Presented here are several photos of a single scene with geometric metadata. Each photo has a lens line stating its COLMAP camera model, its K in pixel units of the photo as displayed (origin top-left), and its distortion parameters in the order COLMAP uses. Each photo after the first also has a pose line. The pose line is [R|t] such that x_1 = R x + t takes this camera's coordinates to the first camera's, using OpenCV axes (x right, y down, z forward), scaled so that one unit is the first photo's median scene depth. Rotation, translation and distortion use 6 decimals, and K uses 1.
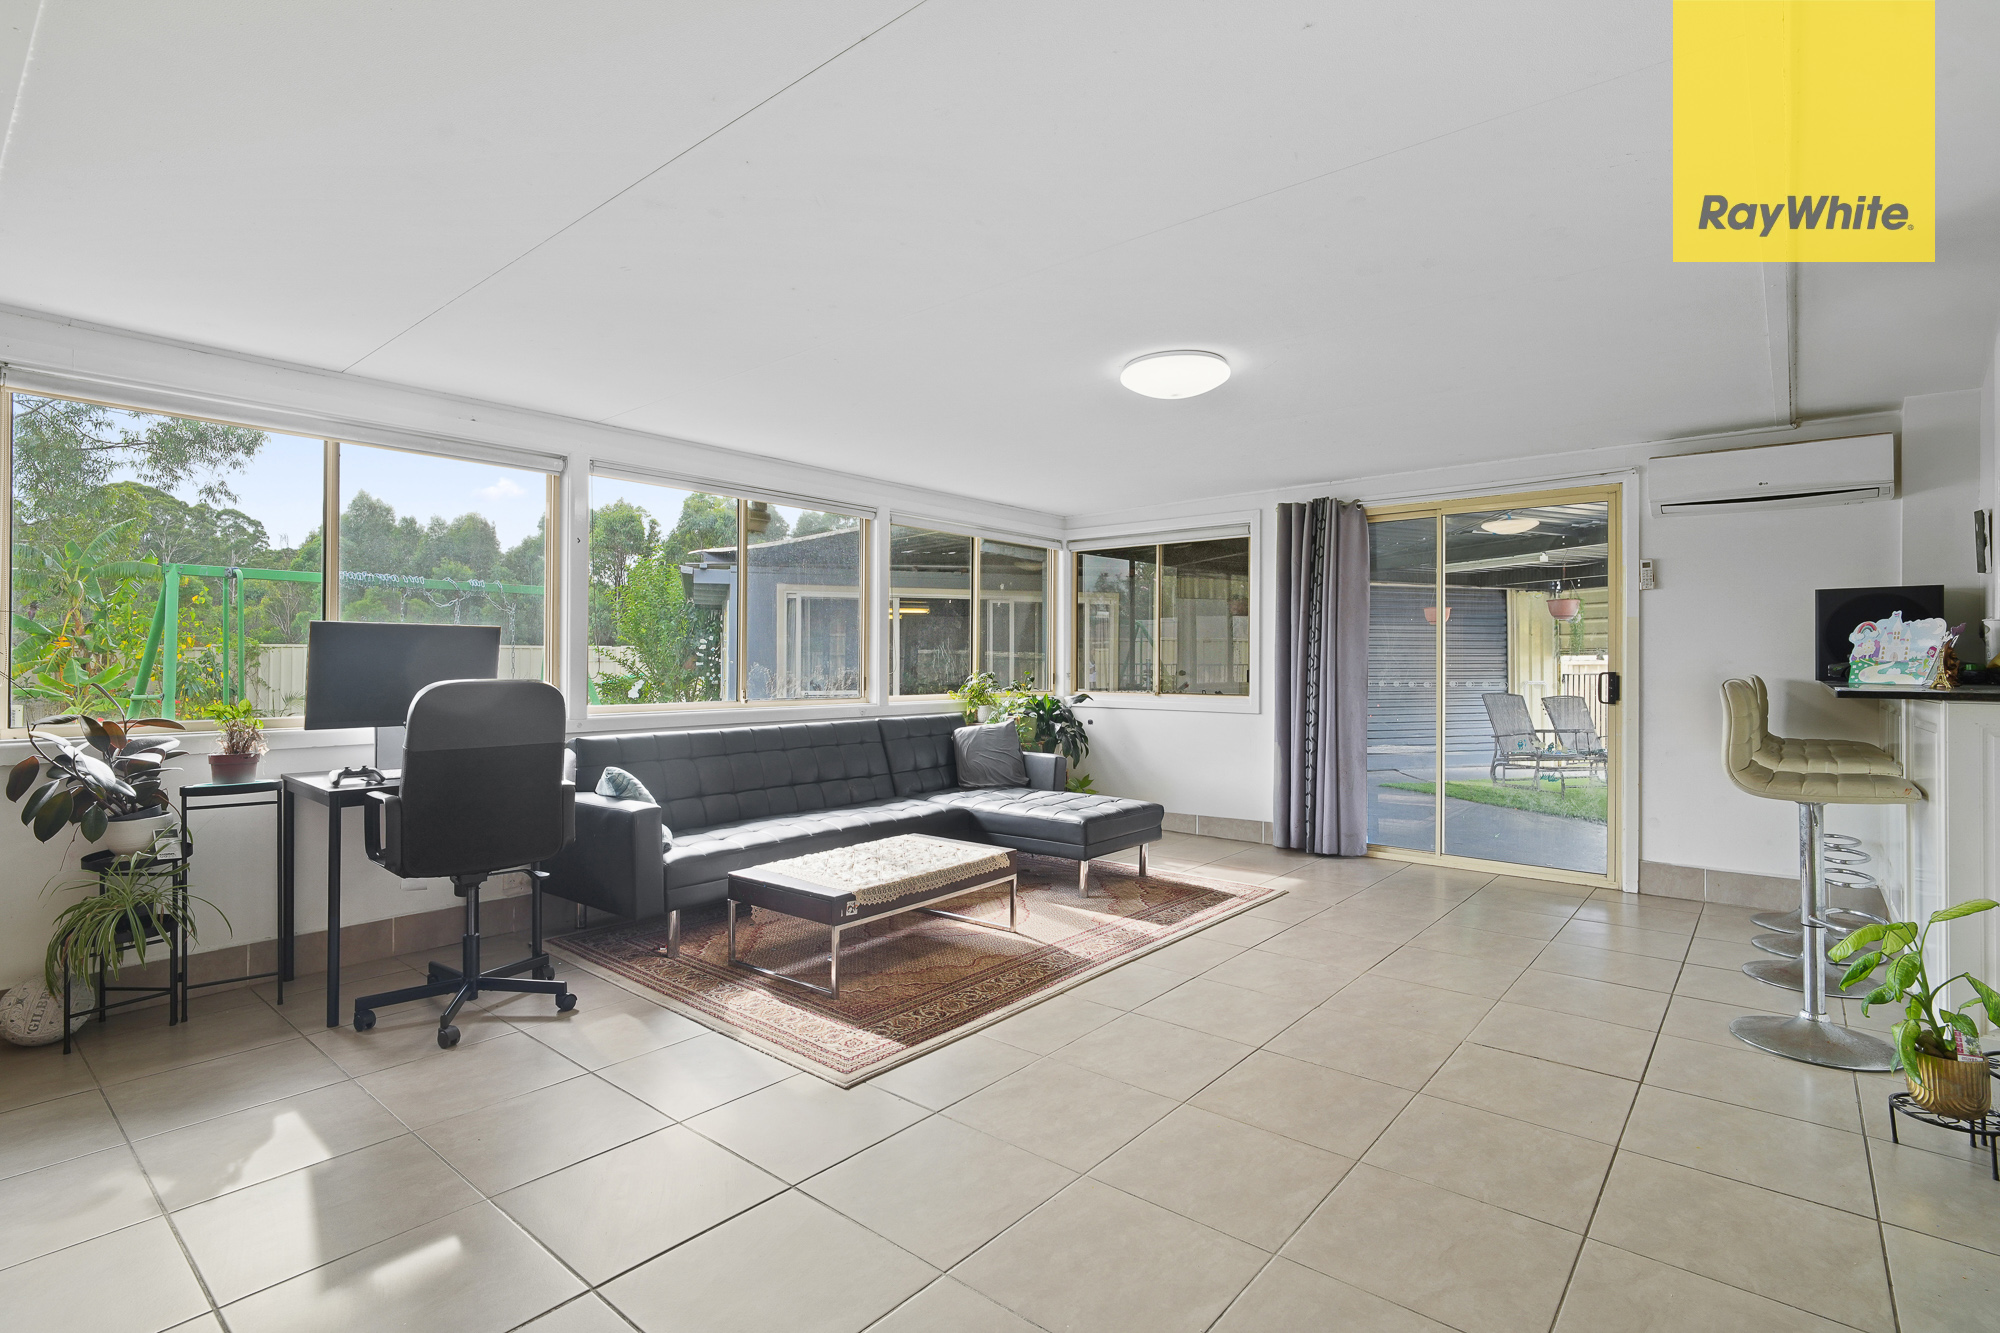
lens RADIAL K [[939.9, 0, 1000.4], [0, 939.9, 666.1], [0, 0, 1]] dist [-0.004072, 0.001294]
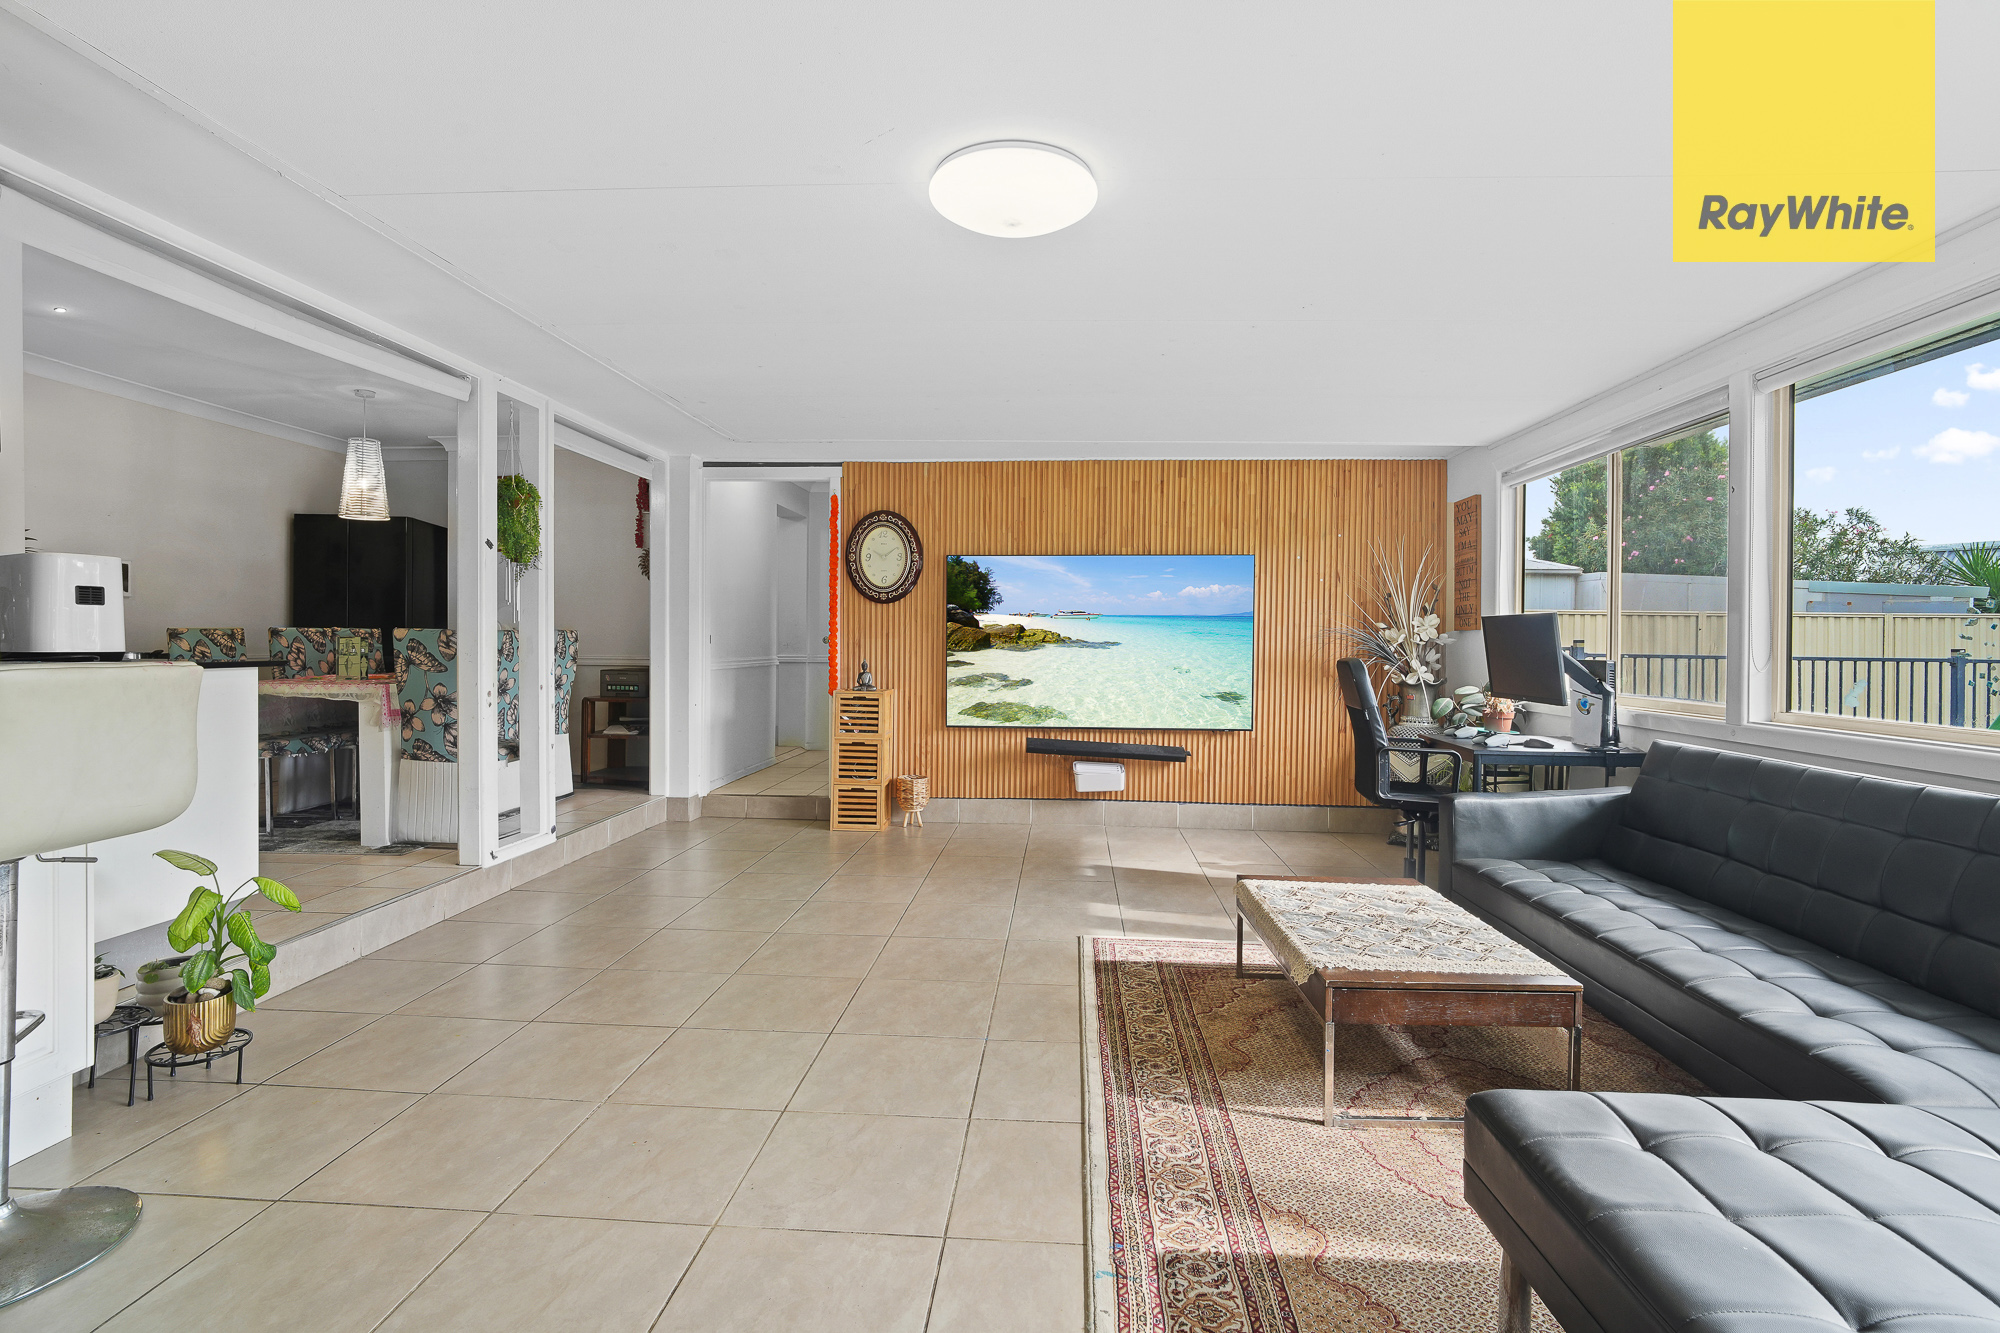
lens RADIAL K [[939.9, 0, 1021.8], [0, 939.9, 639.3], [0, 0, 1]] dist [-0.004072, 0.001294]
pose [[-0.796212, -0.010467, -0.604927, 0.528383], [-0.013759, 0.999905, 0.000809, -0.005542], [0.604861, 0.008968, -0.796281, 1.403998]]
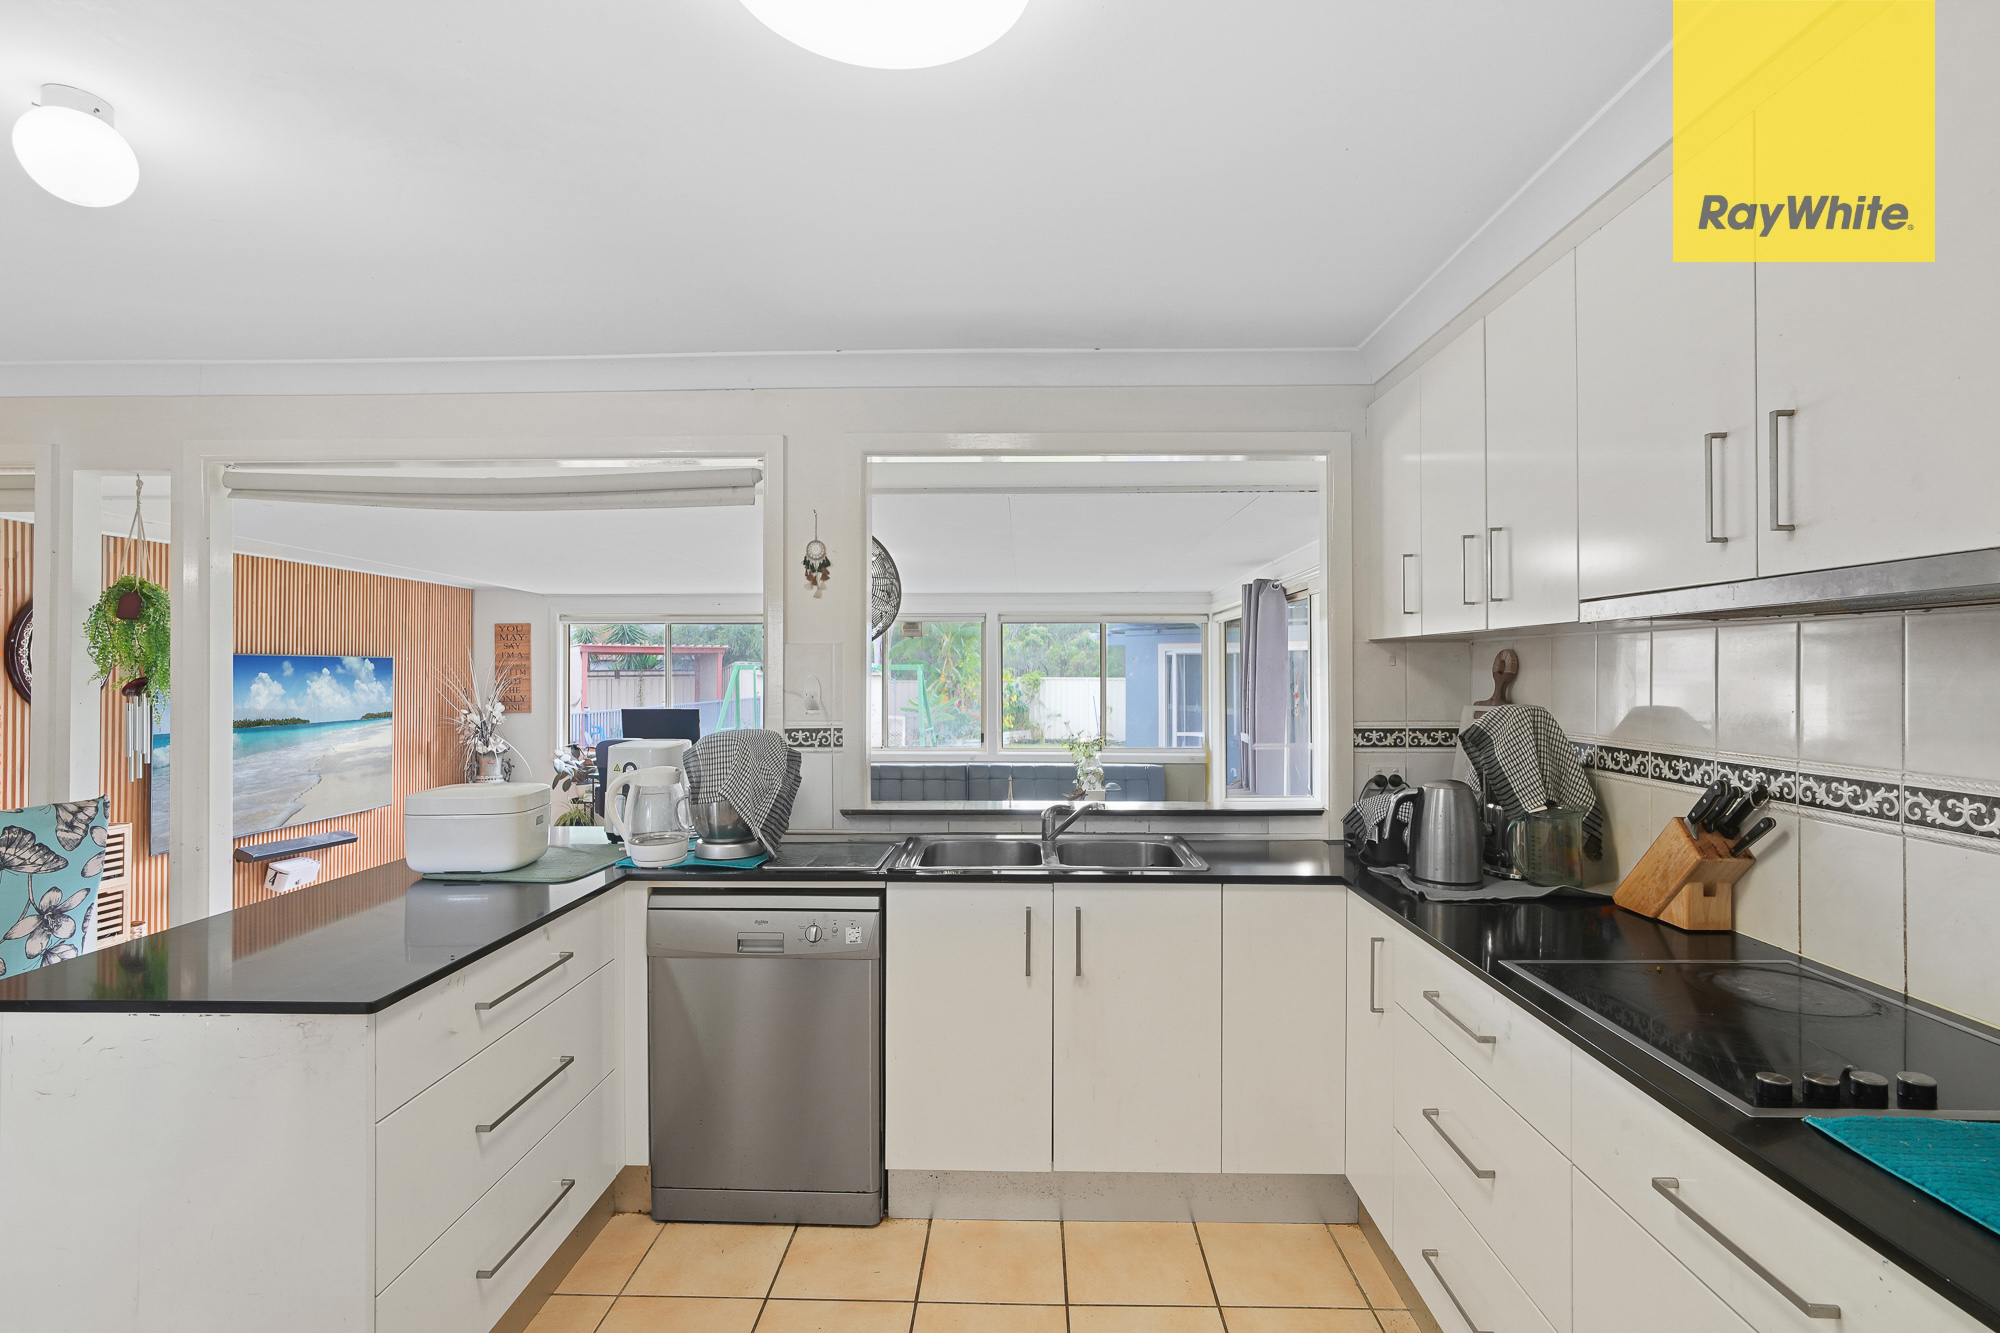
lens RADIAL K [[939.9, 0, 1004.6], [0, 939.9, 661.6], [0, 0, 1]] dist [-0.004072, 0.001294]
pose [[0.628335, -0.012909, -0.777836, 1.447025], [0.000087, 0.999863, -0.016523, -0.107476], [0.777943, 0.010314, 0.628250, 0.203615]]
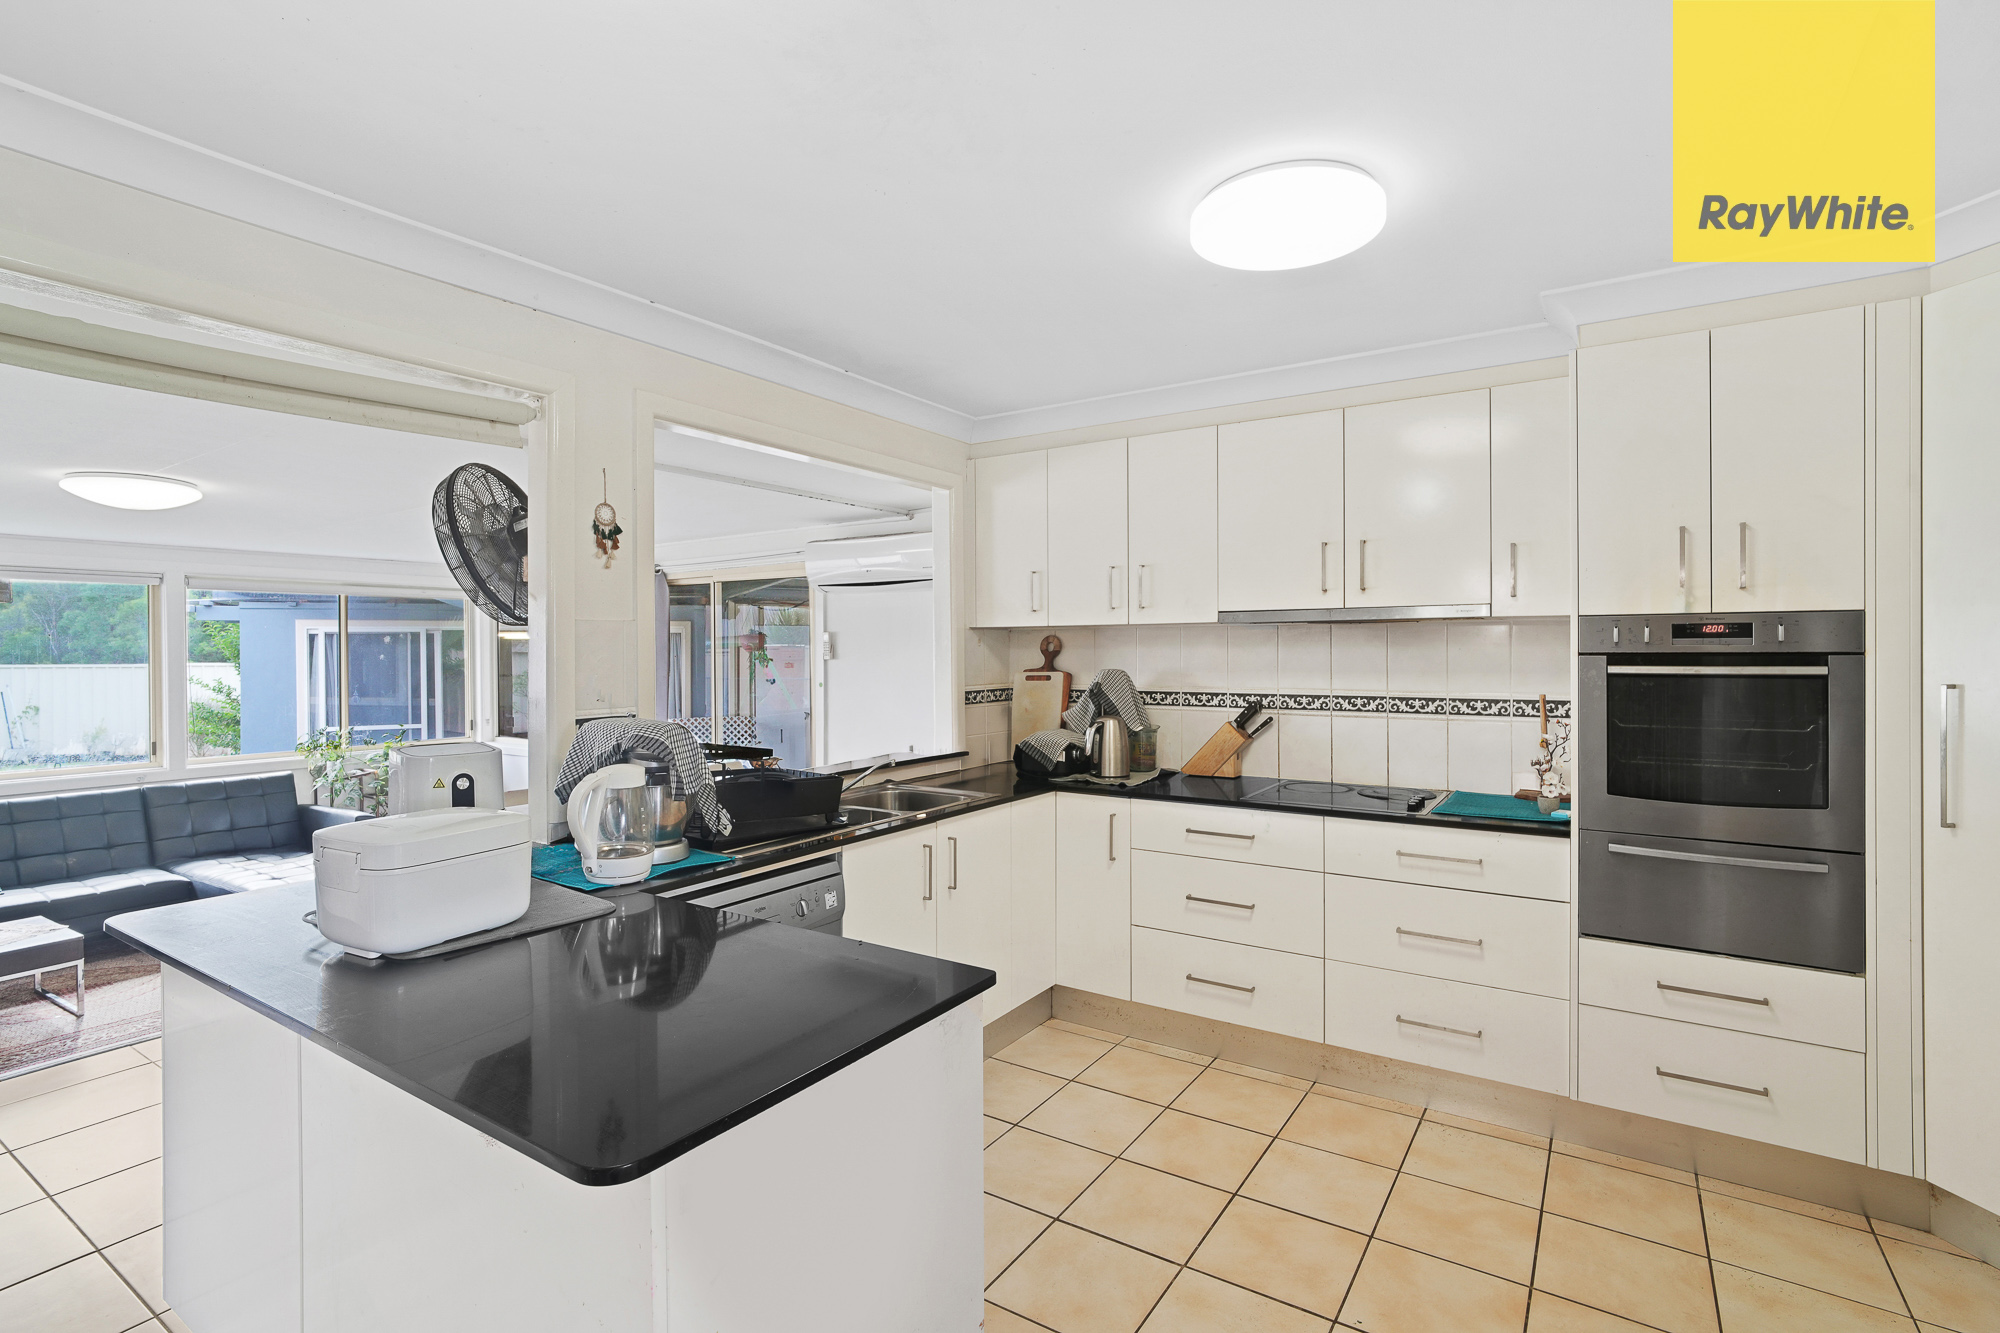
lens RADIAL K [[939.9, 0, 1001.8], [0, 939.9, 647.7], [0, 0, 1]] dist [-0.004072, 0.001294]
pose [[0.993203, -0.010597, 0.115915, 0.948384], [0.011342, 0.999919, -0.005773, -0.107988], [-0.115844, 0.007048, 0.993242, -0.147107]]
